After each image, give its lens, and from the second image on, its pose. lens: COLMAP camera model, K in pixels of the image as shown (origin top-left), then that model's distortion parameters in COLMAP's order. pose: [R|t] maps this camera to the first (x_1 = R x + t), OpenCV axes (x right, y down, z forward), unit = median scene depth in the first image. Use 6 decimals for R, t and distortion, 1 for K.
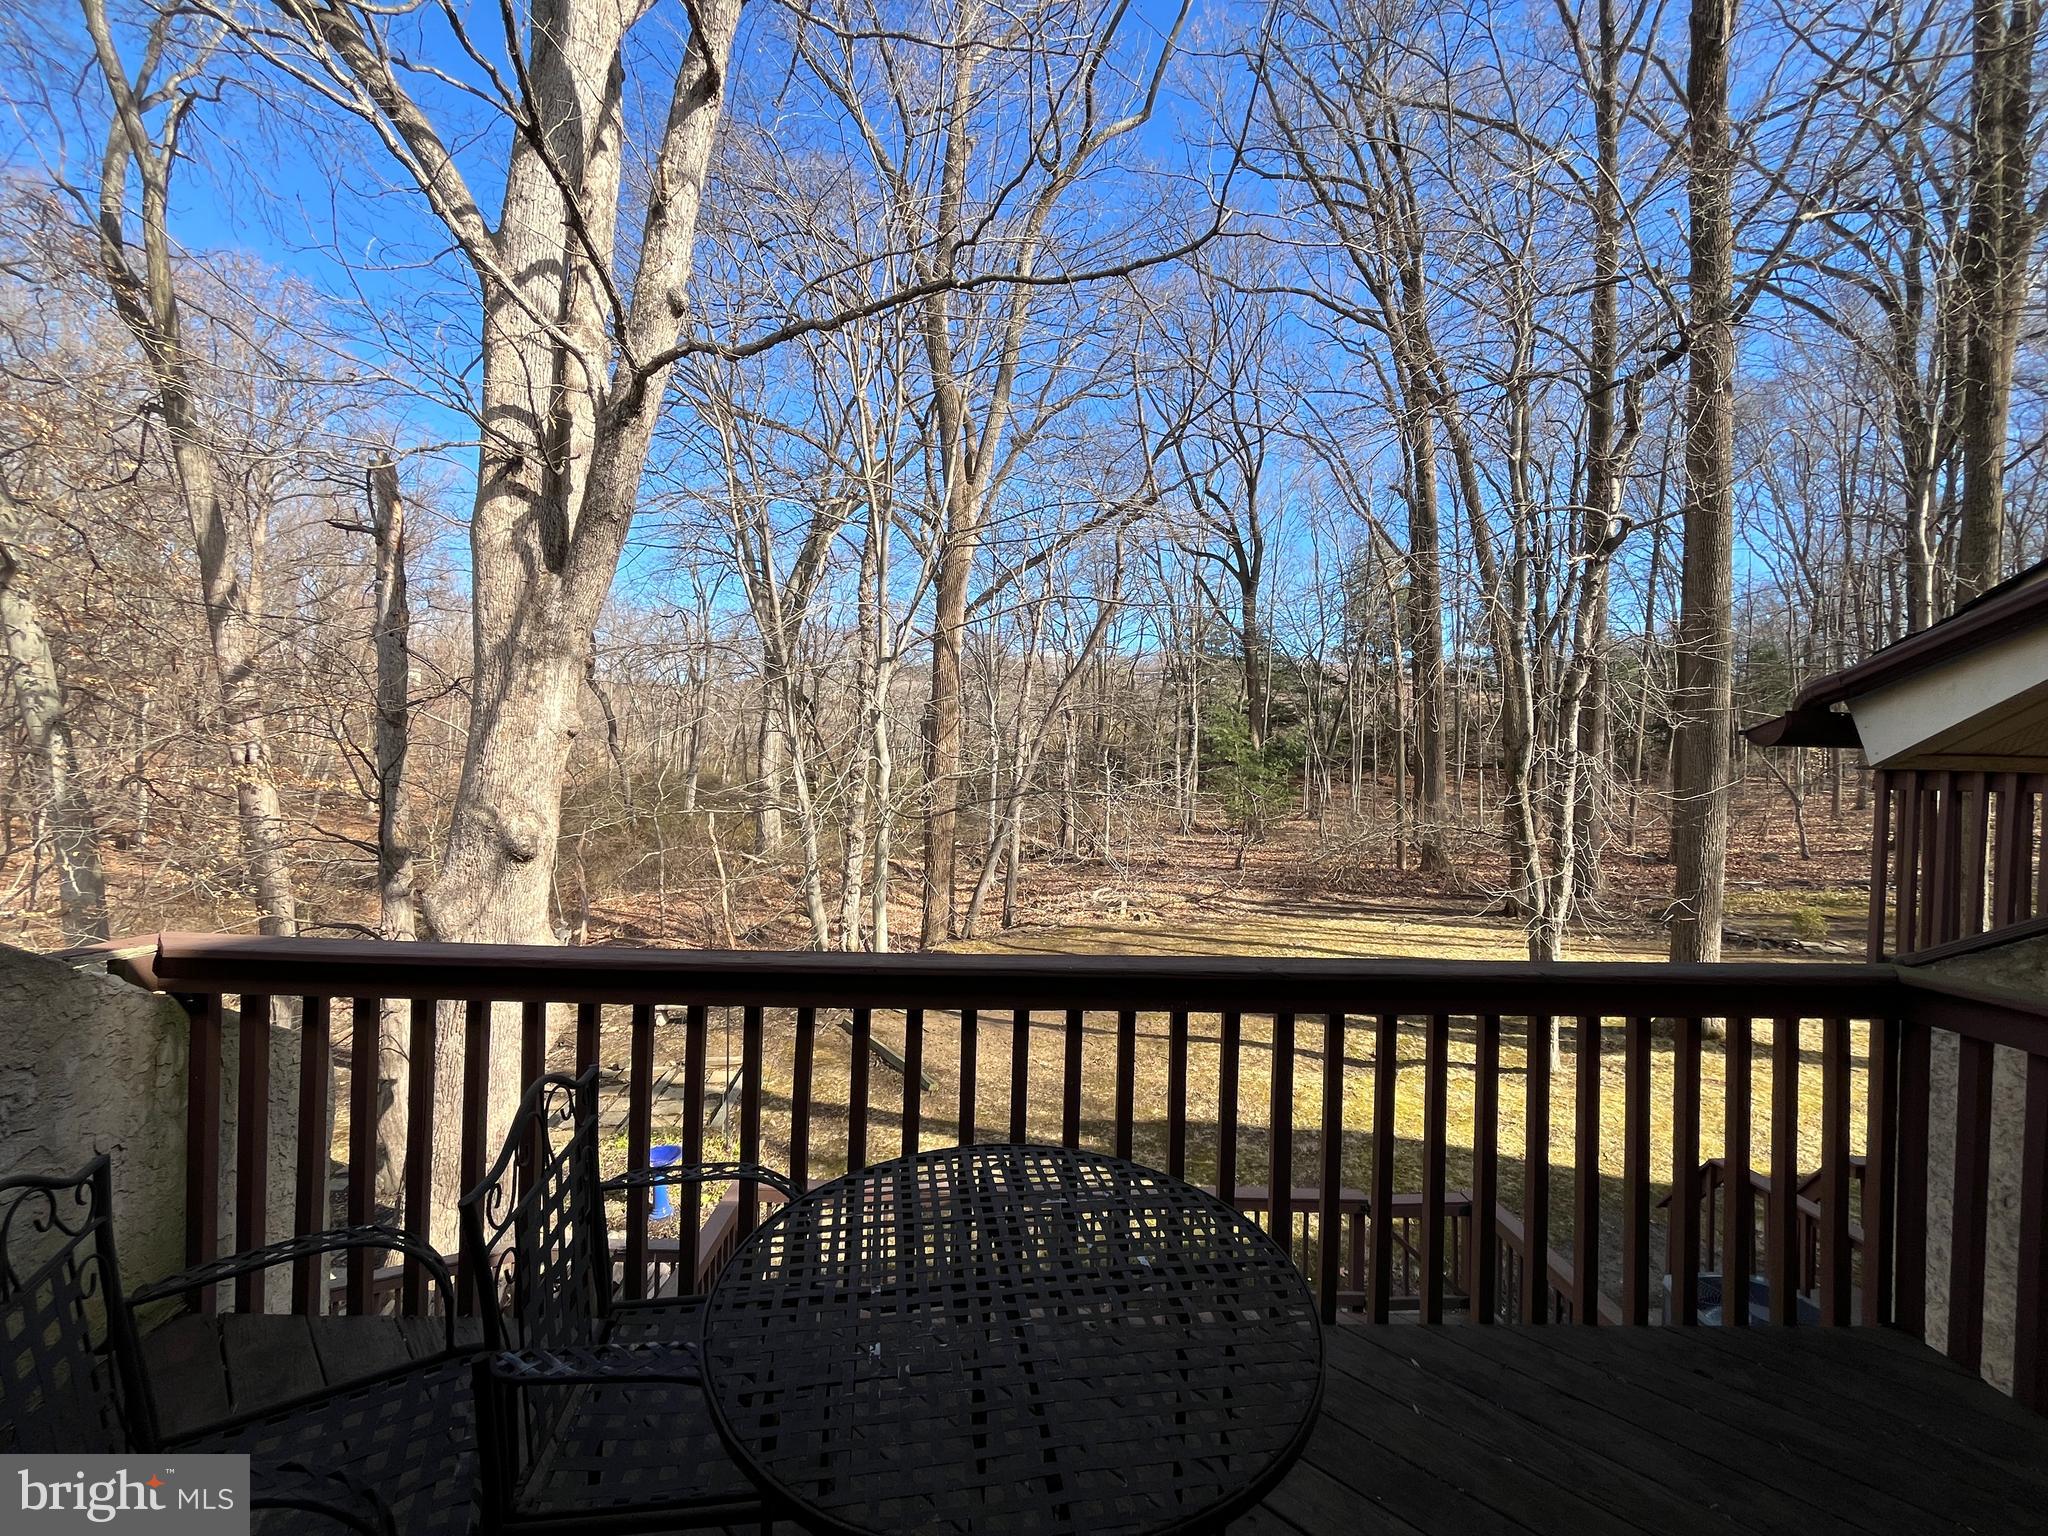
lens RADIAL K [[828.1, 0, 1023.5], [0, 828.1, 766.5], [0, 0, 1]] dist [0.000666, 0.000042]
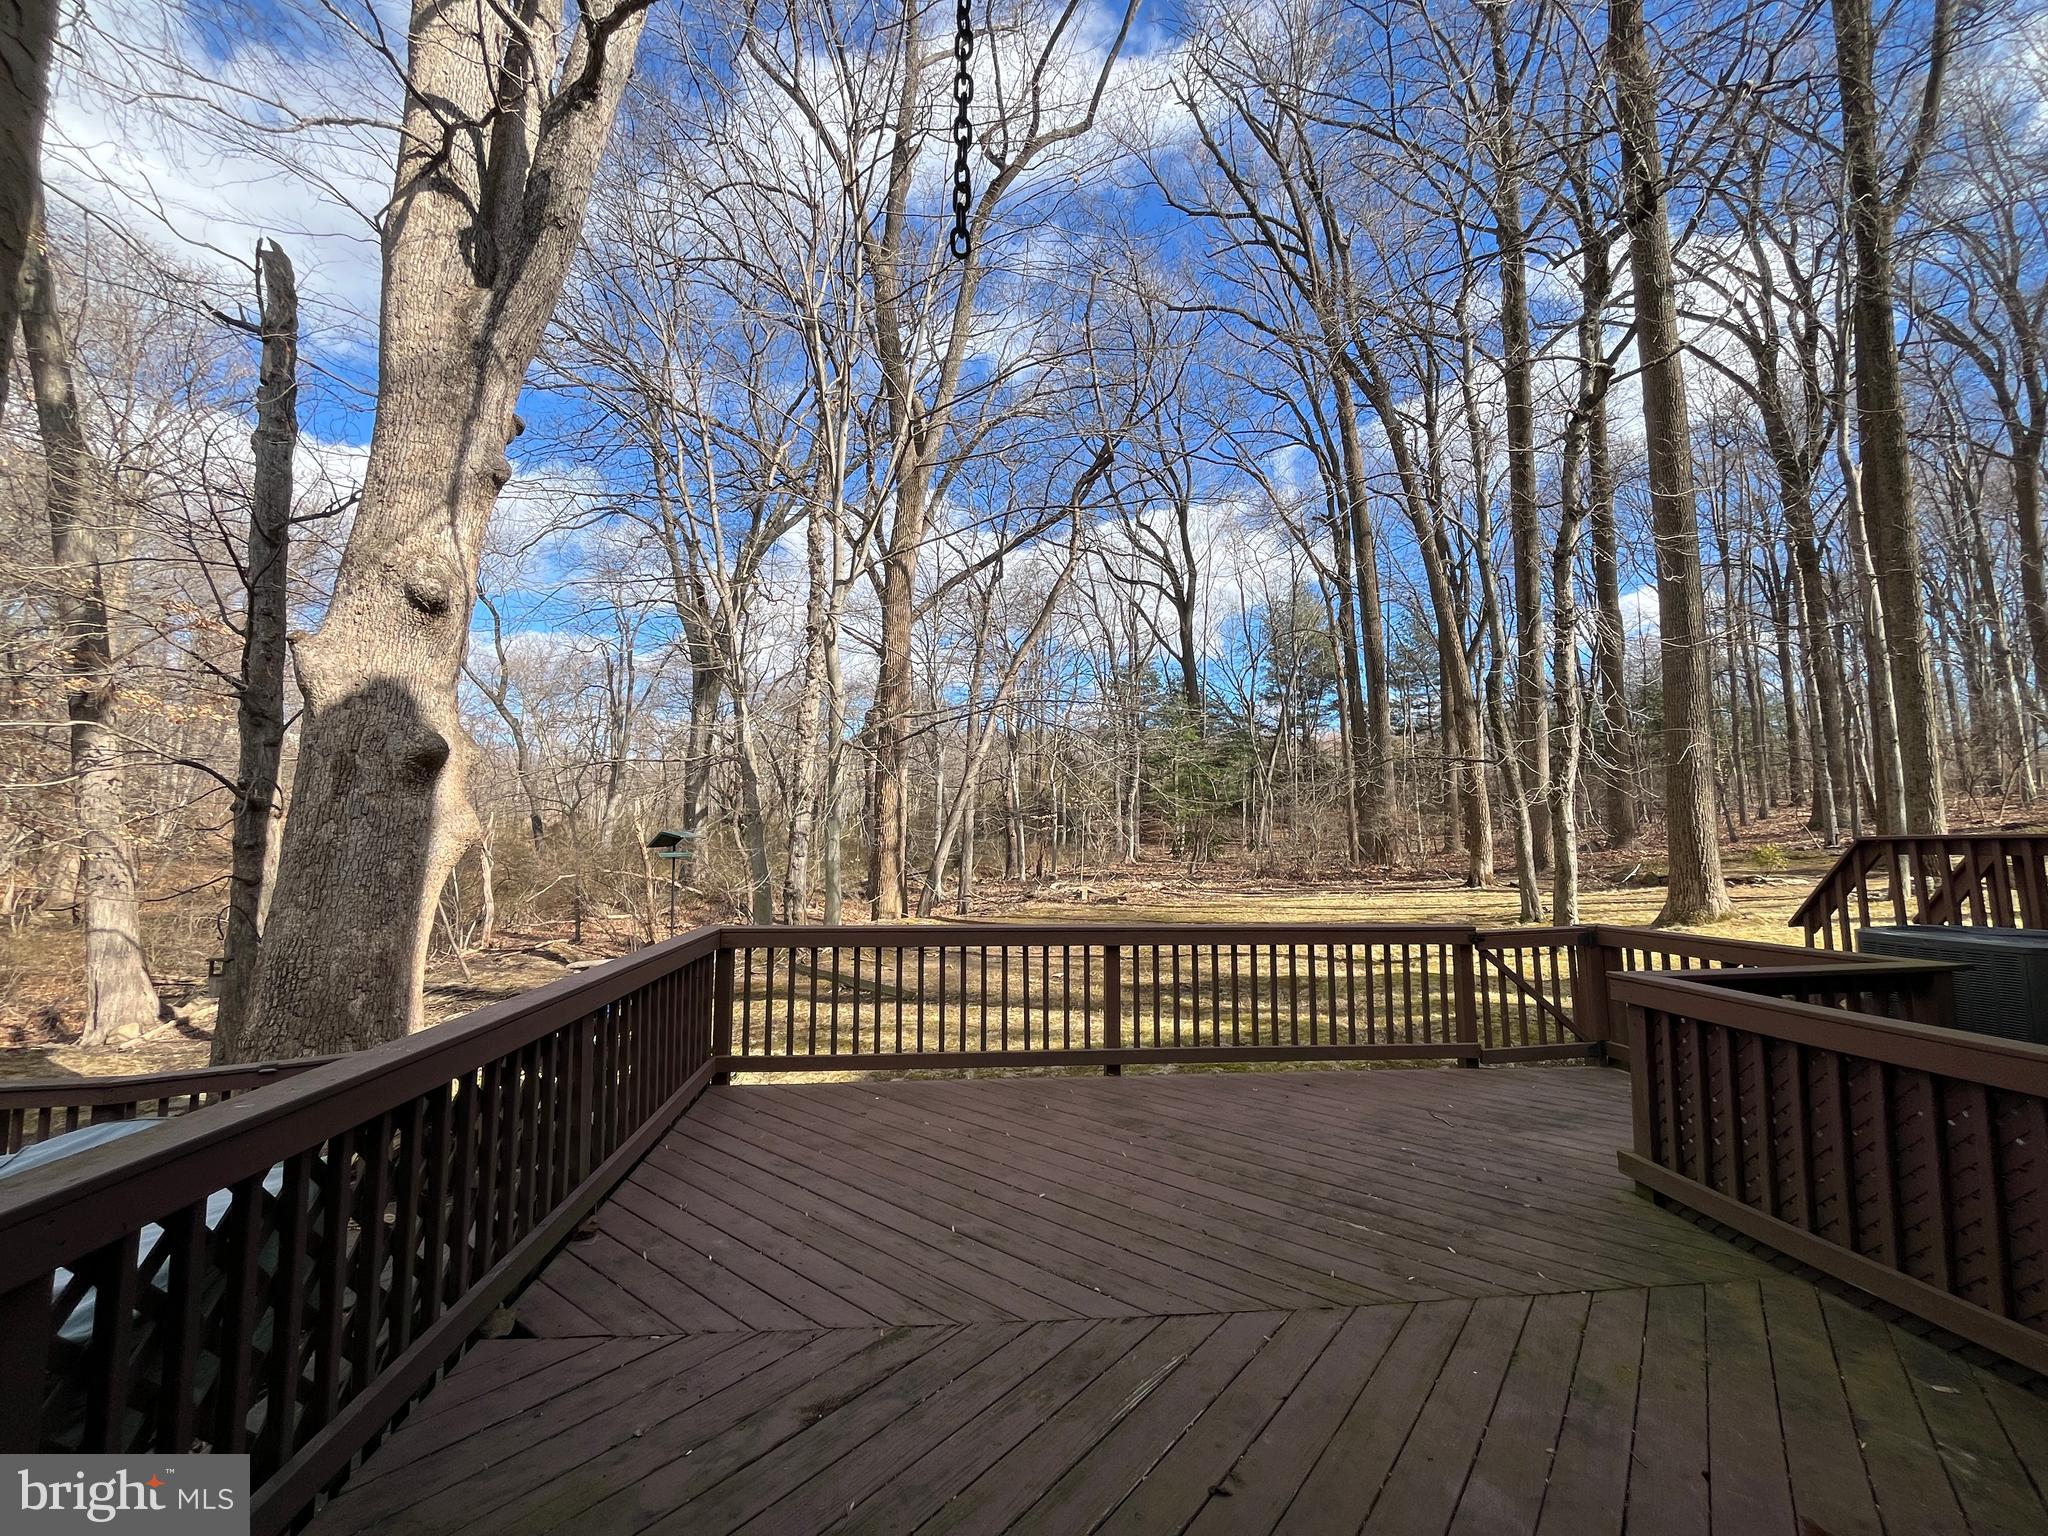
lens RADIAL K [[828.6, 0, 1020.5], [0, 828.6, 771.6], [0, 0, 1]] dist [-0.002413, -0.000493]
pose [[0.996209, -0.011822, 0.086189, -0.024231], [0.019663, 0.995684, -0.090703, 0.089287], [-0.084745, 0.092054, 0.992141, 0.039260]]
